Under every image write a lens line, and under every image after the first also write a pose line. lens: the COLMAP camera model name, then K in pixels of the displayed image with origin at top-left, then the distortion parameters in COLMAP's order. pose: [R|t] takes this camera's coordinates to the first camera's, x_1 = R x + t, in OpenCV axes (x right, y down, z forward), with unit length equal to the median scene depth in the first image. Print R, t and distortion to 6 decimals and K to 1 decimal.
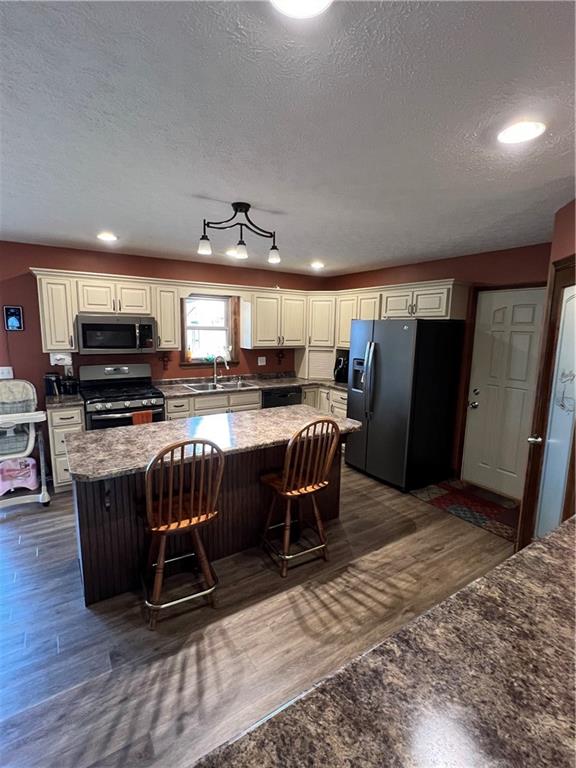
lens RADIAL K [[366.3, 0, 288.0], [0, 366.3, 384.0], [0, 0, 1]] dist [-0.002481, 0.000207]
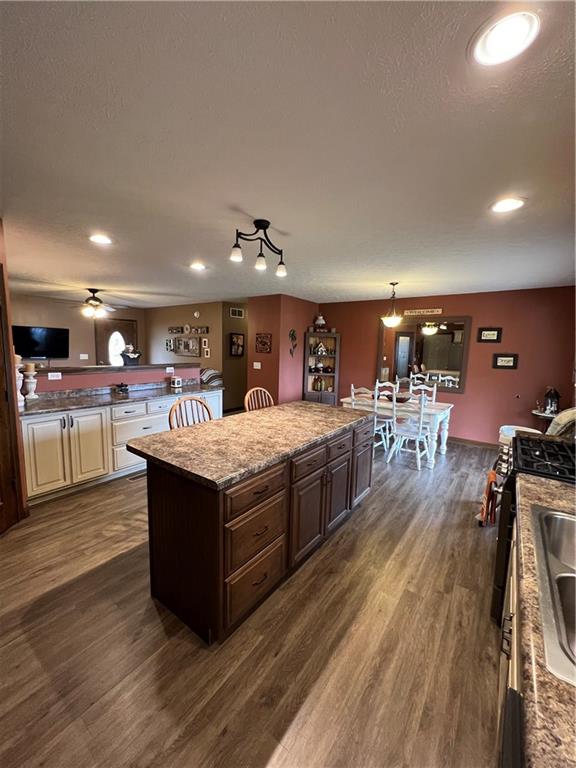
lens RADIAL K [[306.8, 0, 288.0], [0, 306.8, 384.0], [0, 0, 1]] dist [-0.001622, 0.000001]
pose [[-0.934687, 0.002462, -0.355465, 0.085383], [-0.094660, 0.962145, 0.255571, -0.158305], [0.342638, 0.272527, -0.899071, 1.262022]]
